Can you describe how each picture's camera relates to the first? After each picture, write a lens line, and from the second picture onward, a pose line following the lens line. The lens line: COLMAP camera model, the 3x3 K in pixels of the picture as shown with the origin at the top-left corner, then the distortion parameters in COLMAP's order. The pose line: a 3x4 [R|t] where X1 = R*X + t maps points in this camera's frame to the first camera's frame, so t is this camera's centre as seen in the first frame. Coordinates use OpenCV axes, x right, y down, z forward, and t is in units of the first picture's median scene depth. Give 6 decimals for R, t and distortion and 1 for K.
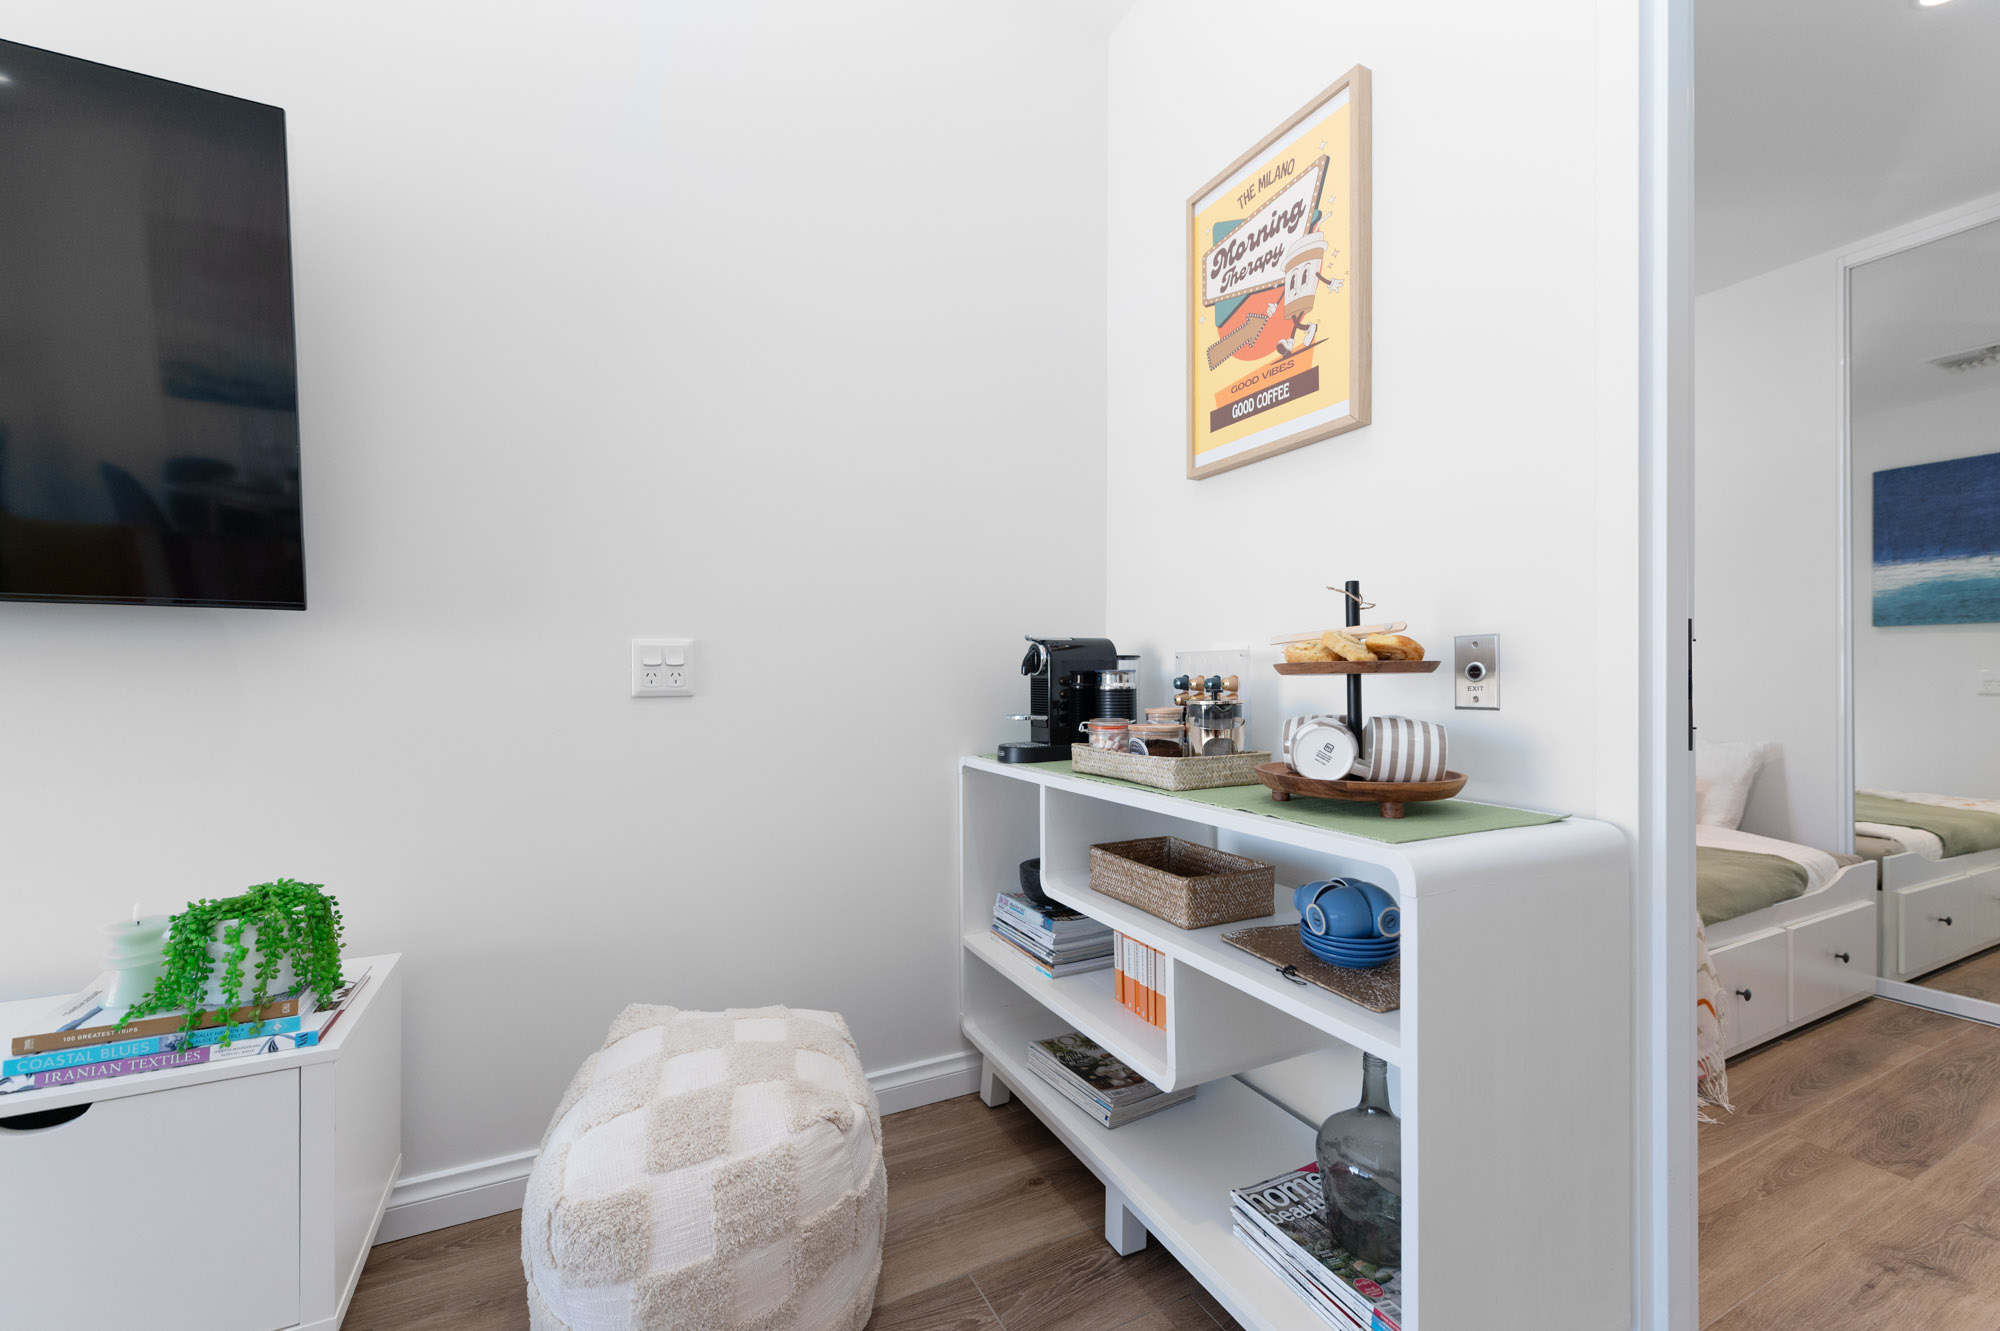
lens RADIAL K [[815.3, 0, 1004.0], [0, 815.3, 667.0], [0, 0, 1]] dist [0.000938, -0.000723]
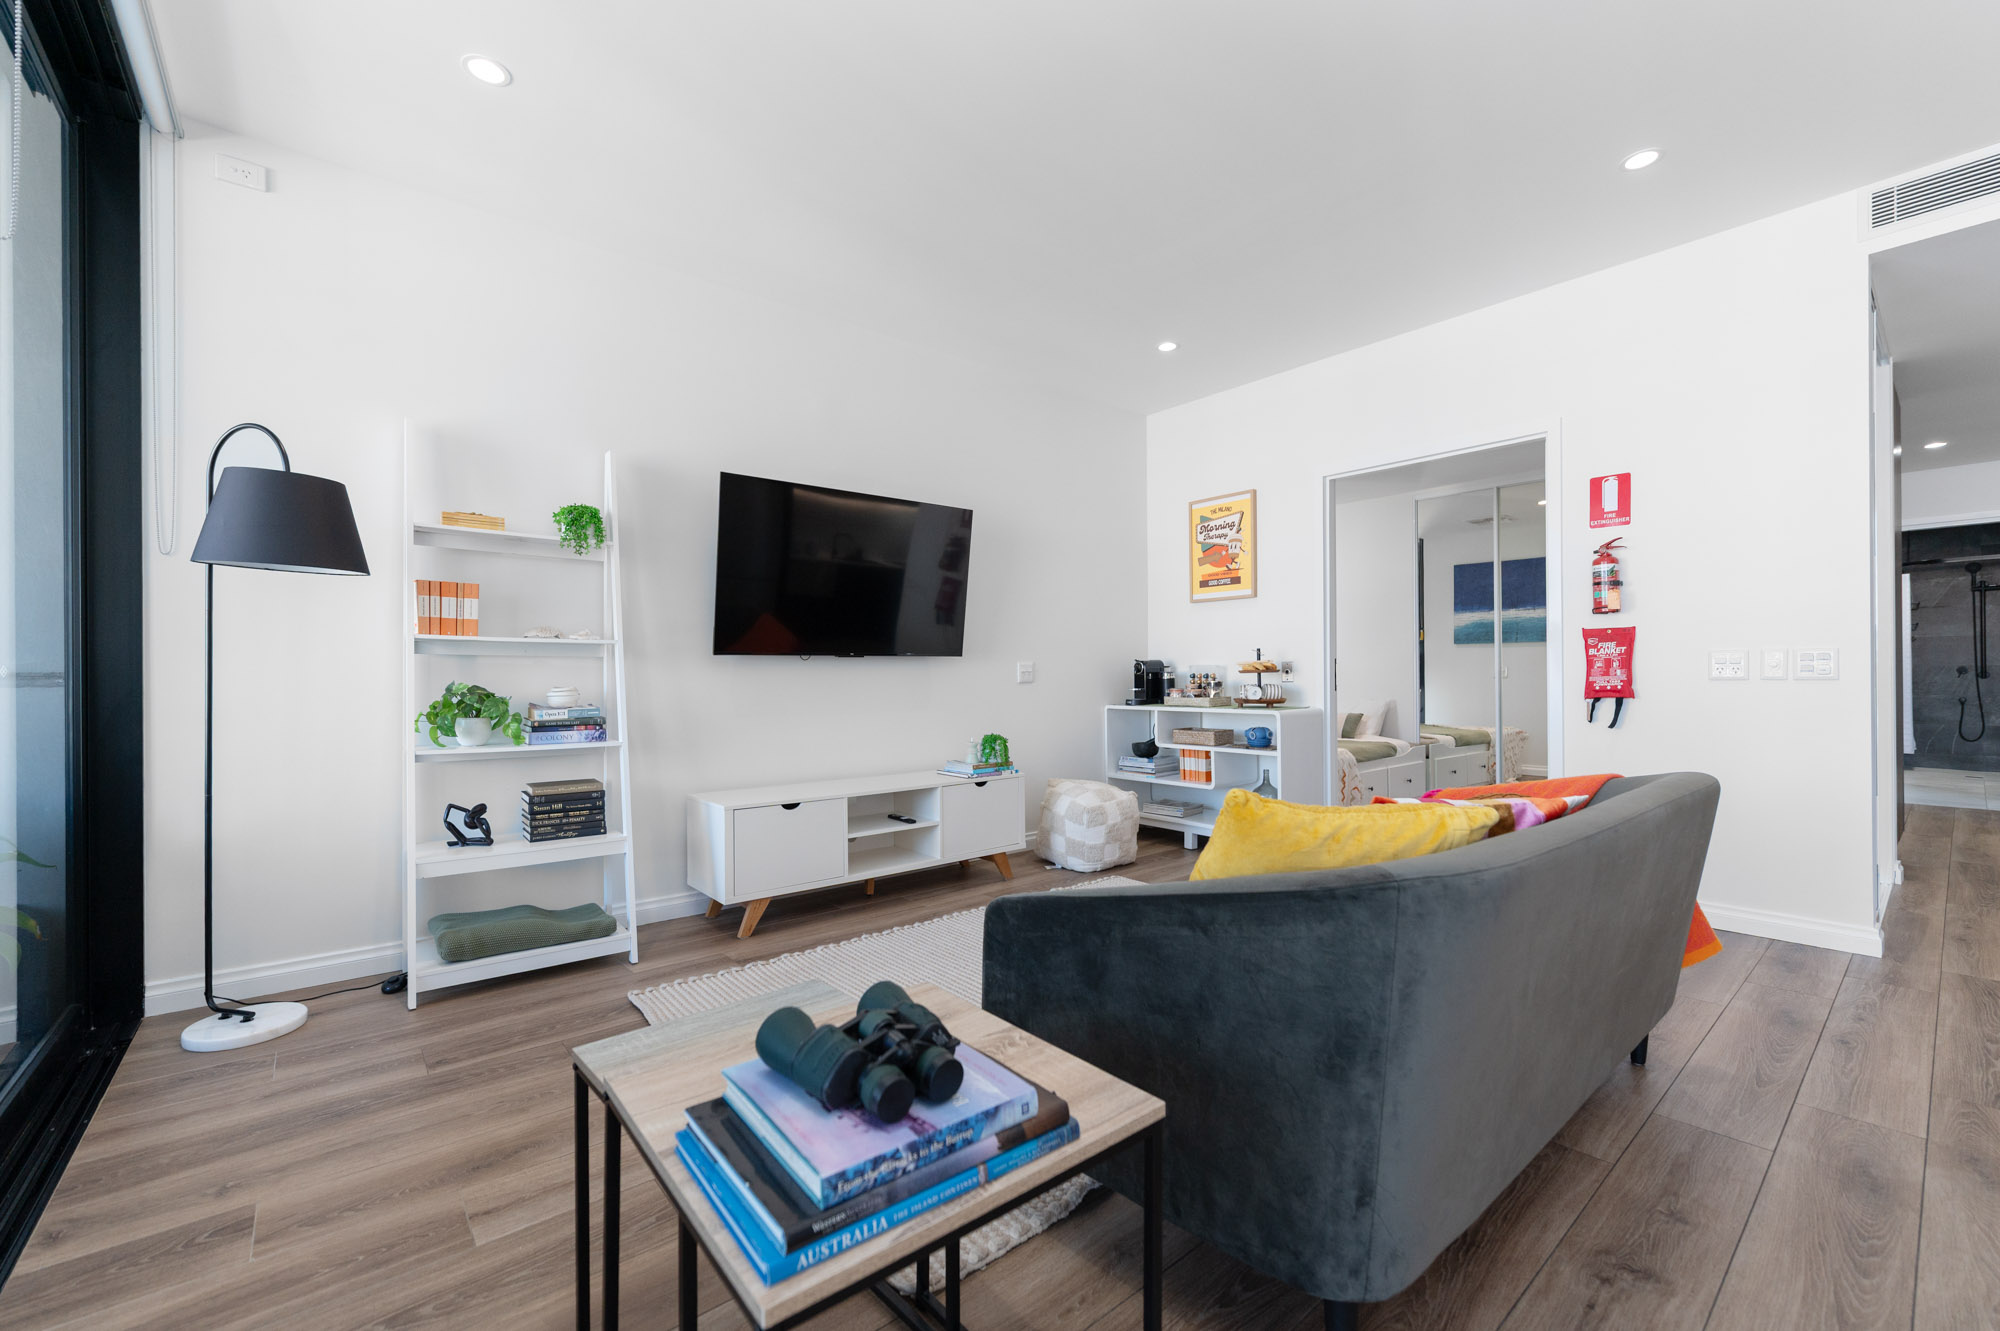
lens RADIAL K [[815.3, 0, 1002.1], [0, 815.3, 669.6], [0, 0, 1]] dist [0.000938, -0.000723]
pose [[0.974008, -0.010003, 0.226291, -0.931359], [0.008406, 0.999933, 0.008020, -0.027205], [-0.226356, -0.005909, 0.974027, -1.415867]]
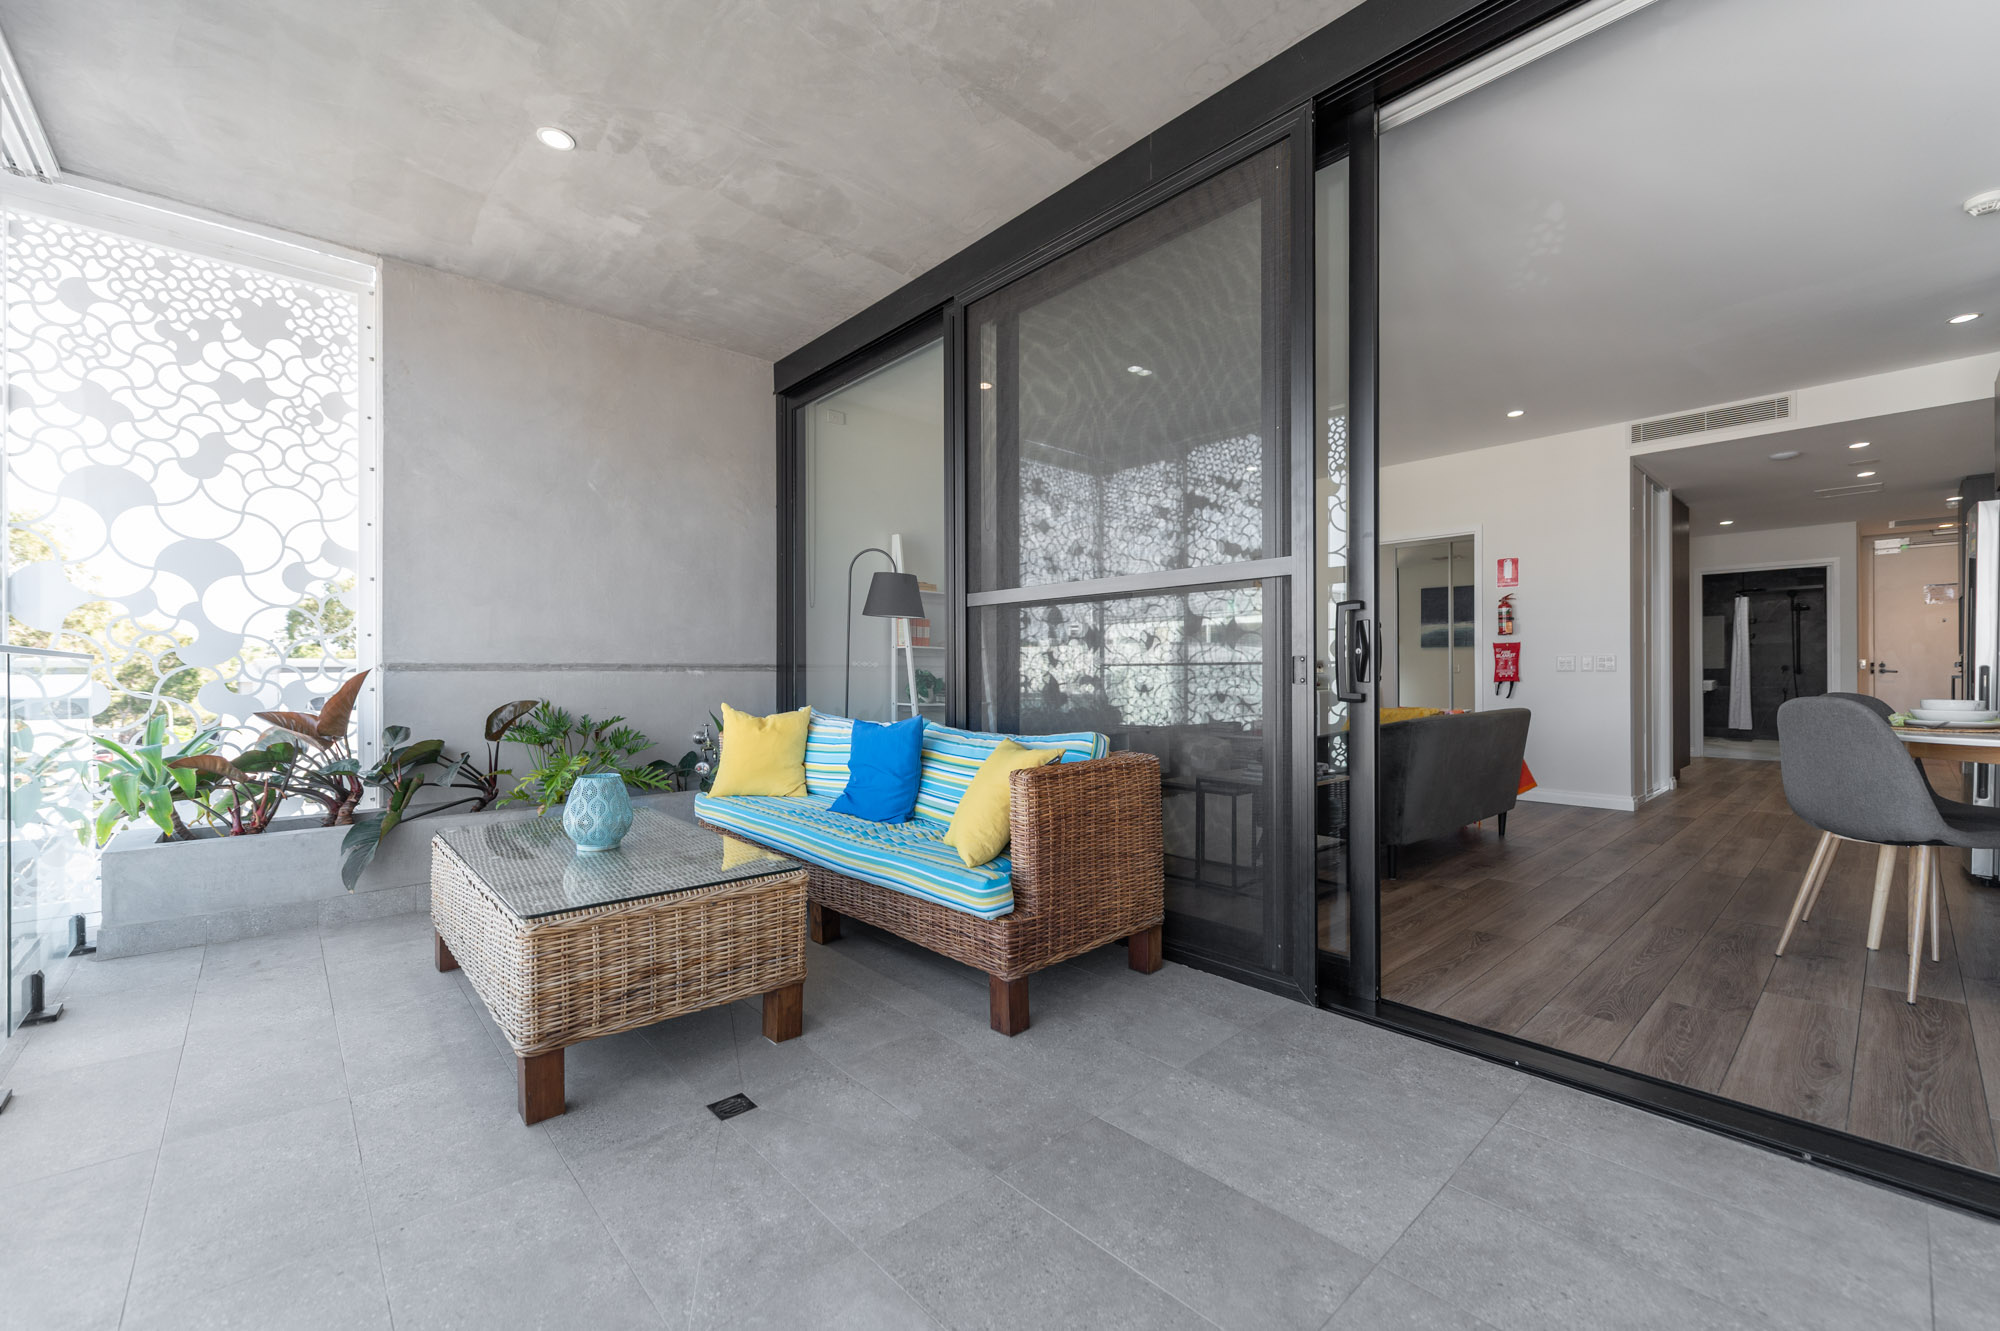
lens RADIAL K [[815.3, 0, 995.2], [0, 815.3, 669.3], [0, 0, 1]] dist [0.000938, -0.000723]
pose [[0.967015, -0.008479, 0.254579, -5.713108], [0.005700, 0.999916, 0.011651, -0.071794], [-0.254656, -0.009815, 0.966982, -6.578528]]
